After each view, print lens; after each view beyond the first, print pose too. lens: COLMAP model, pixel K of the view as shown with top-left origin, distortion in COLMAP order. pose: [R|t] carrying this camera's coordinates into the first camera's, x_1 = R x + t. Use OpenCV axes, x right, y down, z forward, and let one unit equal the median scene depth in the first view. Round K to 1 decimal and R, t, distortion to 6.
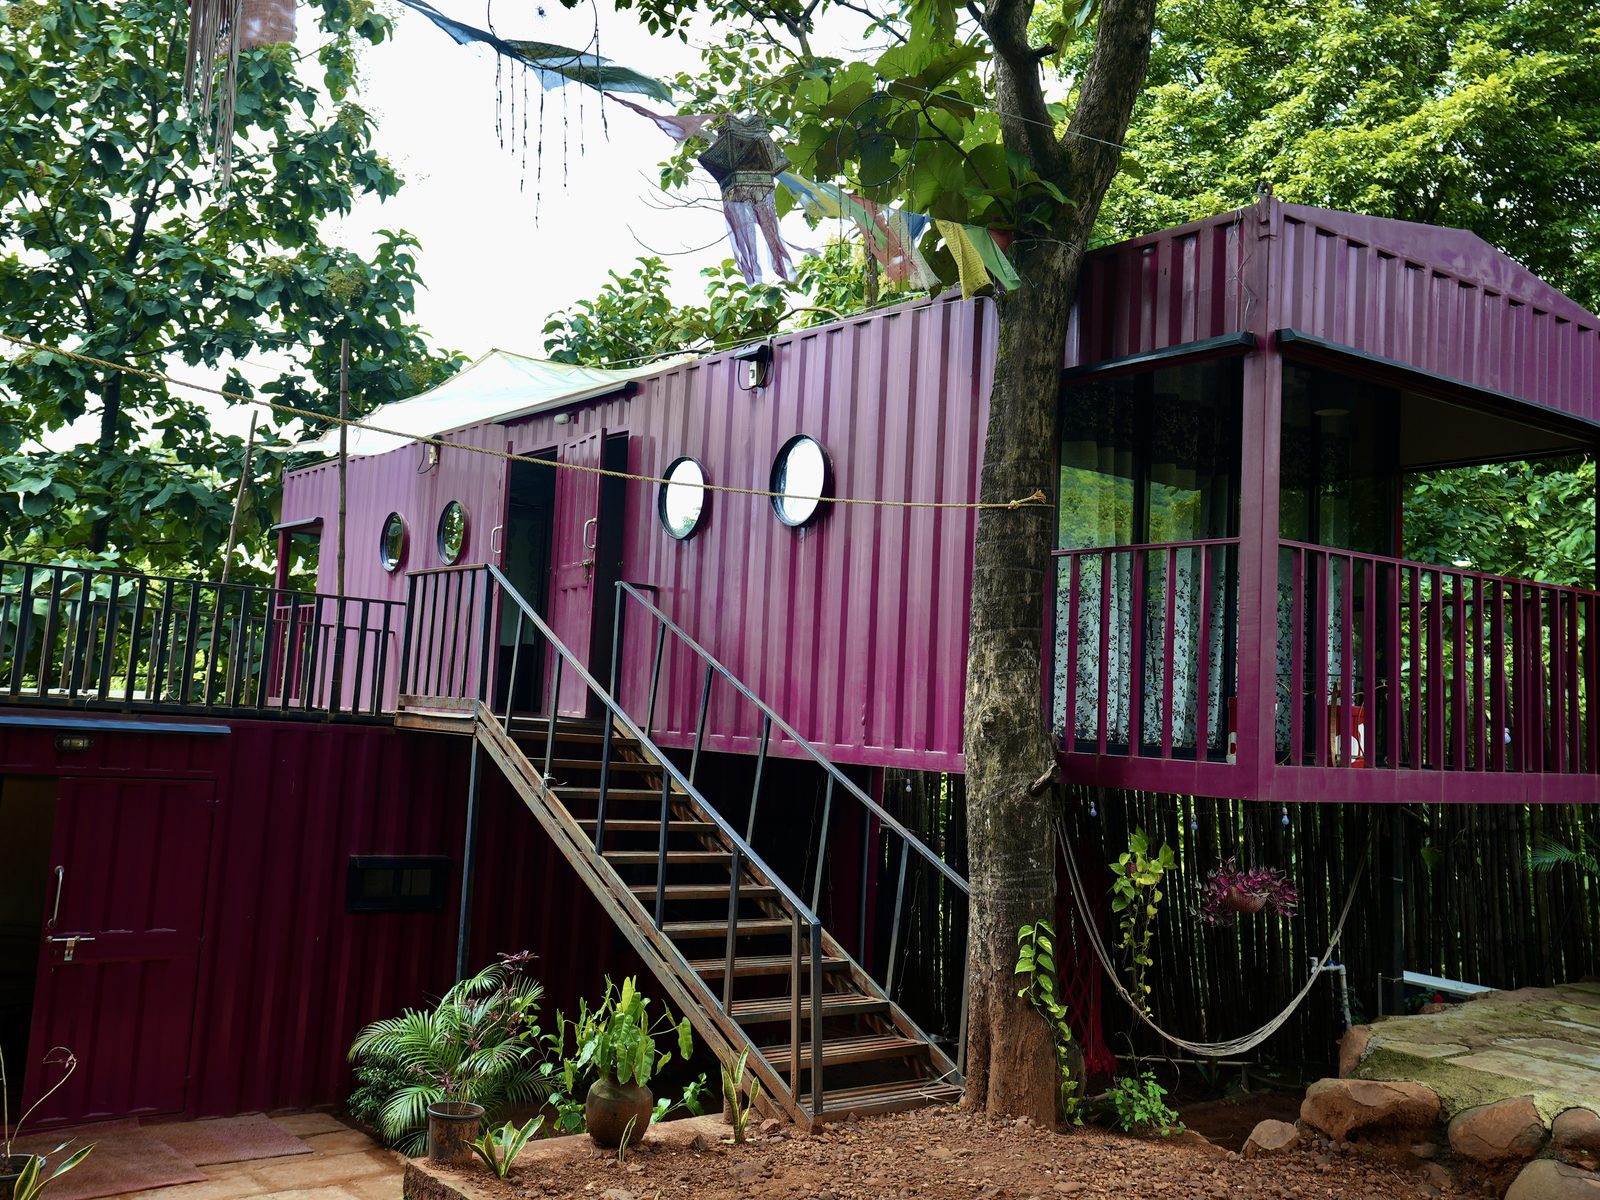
lens RADIAL K [[1619.3, 0, 800.0], [0, 1619.3, 600.0], [0, 0, 1]] dist [-0.012700, 0.171802]
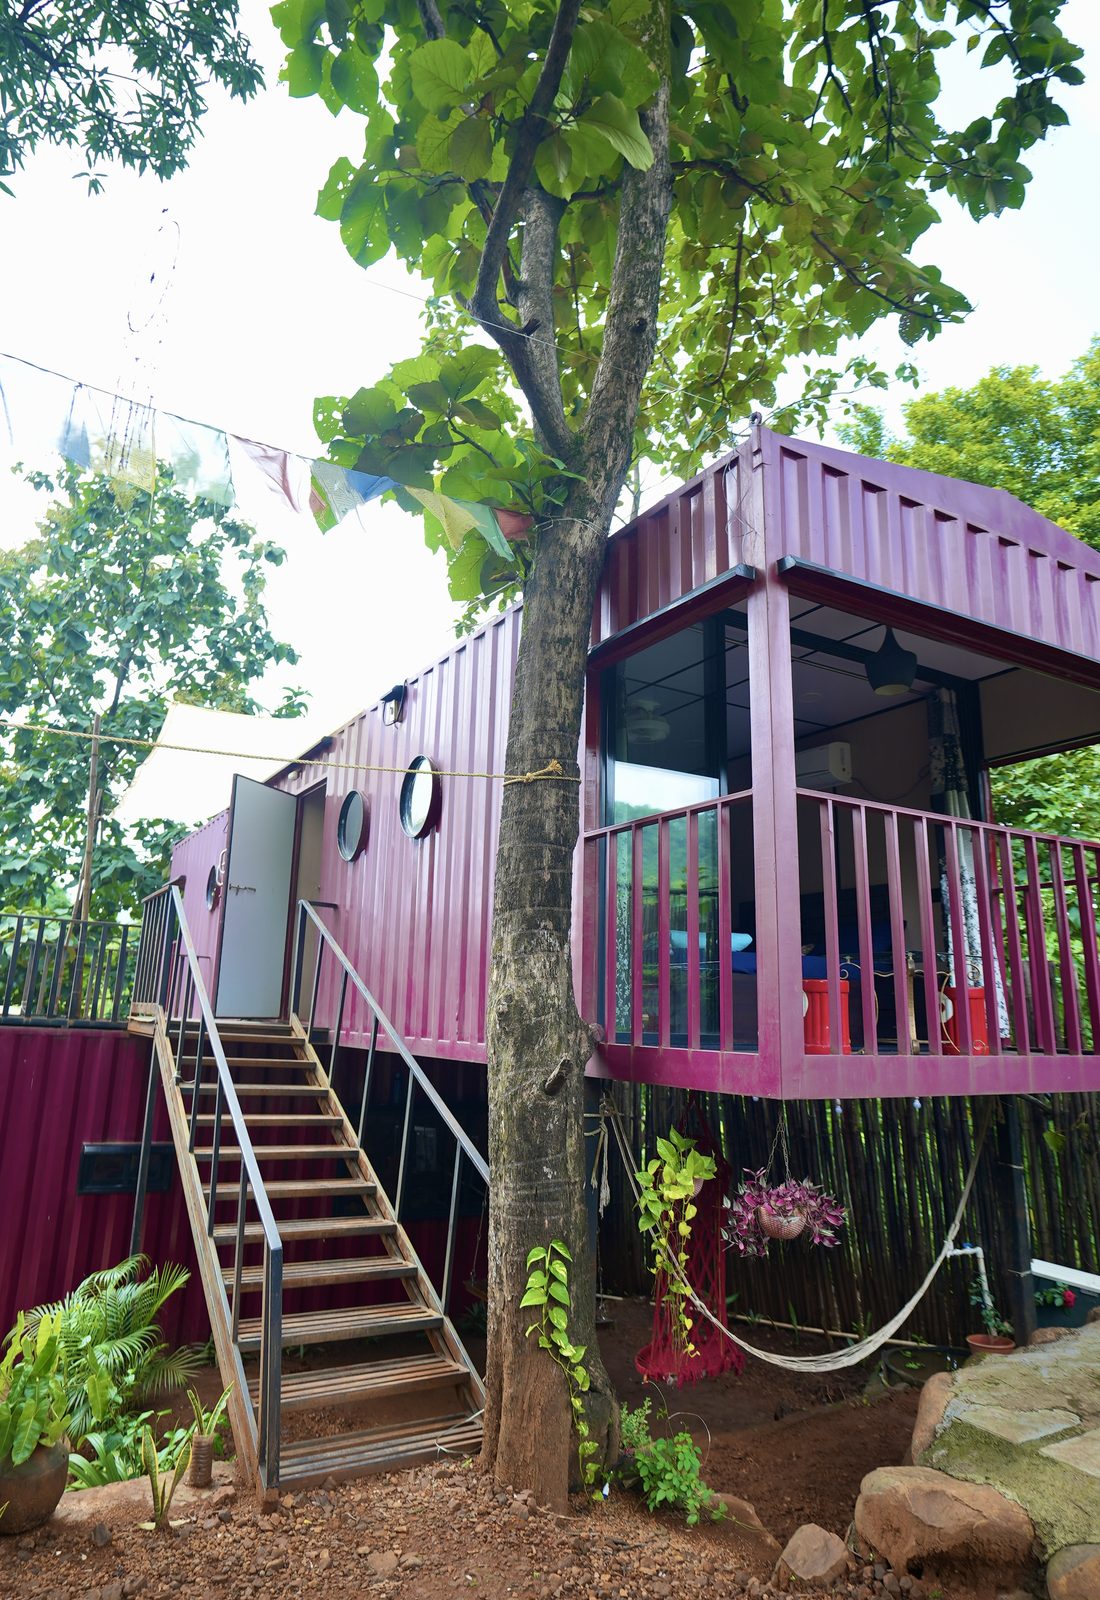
lens RADIAL K [[988.0, 0, 550.0], [0, 988.0, 800.0], [0, 0, 1]] dist [-0.065549, 0.044949]
pose [[0.990238, -0.049453, -0.130320, 0.220818], [0.028660, 0.987208, -0.156842, 0.045500], [0.136409, 0.151576, 0.978988, 0.442007]]
